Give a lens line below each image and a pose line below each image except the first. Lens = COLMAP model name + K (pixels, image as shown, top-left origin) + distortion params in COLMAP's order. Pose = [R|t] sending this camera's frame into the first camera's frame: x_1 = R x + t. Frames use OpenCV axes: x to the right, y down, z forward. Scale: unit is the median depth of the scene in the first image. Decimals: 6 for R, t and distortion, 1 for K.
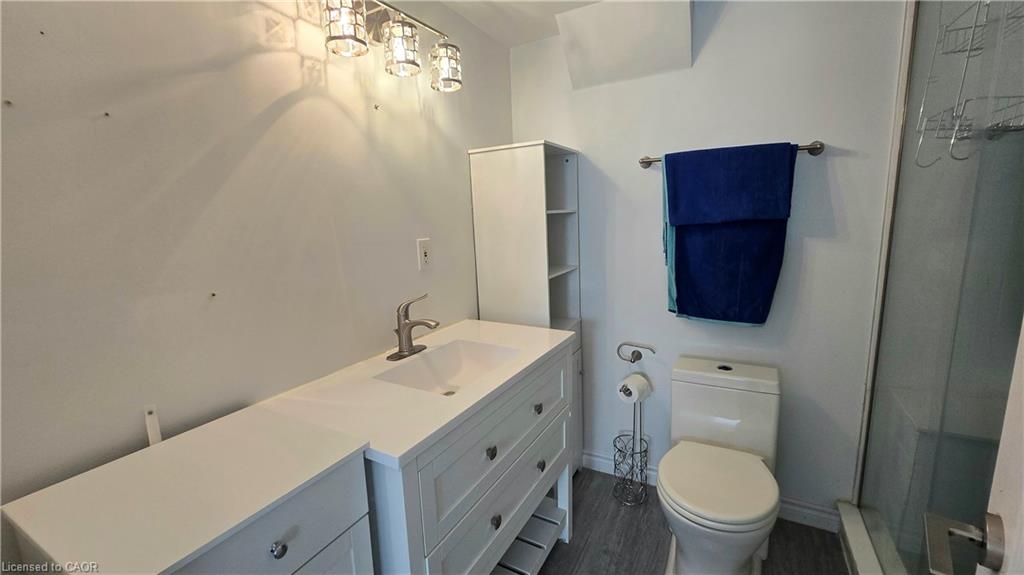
lens RADIAL K [[421.4, 0, 511.3], [0, 421.4, 287.7], [0, 0, 1]] dist [-0.007908, -0.000499]
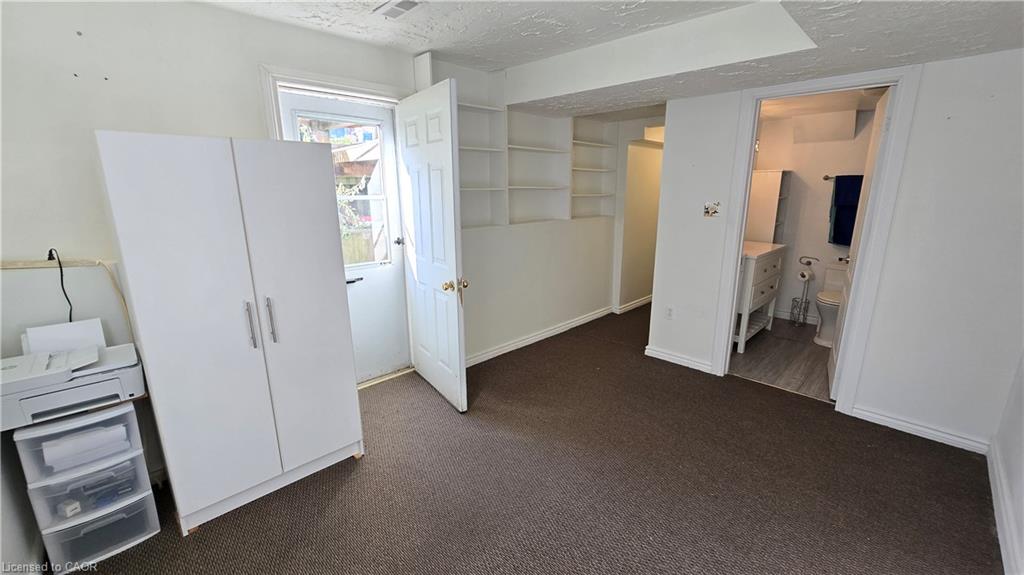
lens RADIAL K [[421.4, 0, 511.8], [0, 421.4, 287.0], [0, 0, 1]] dist [-0.007908, -0.000499]
pose [[0.953113, 0.108243, -0.282594, -0.606378], [-0.091212, 0.993168, 0.072785, 0.287933], [0.288542, -0.043596, 0.956474, -1.717200]]
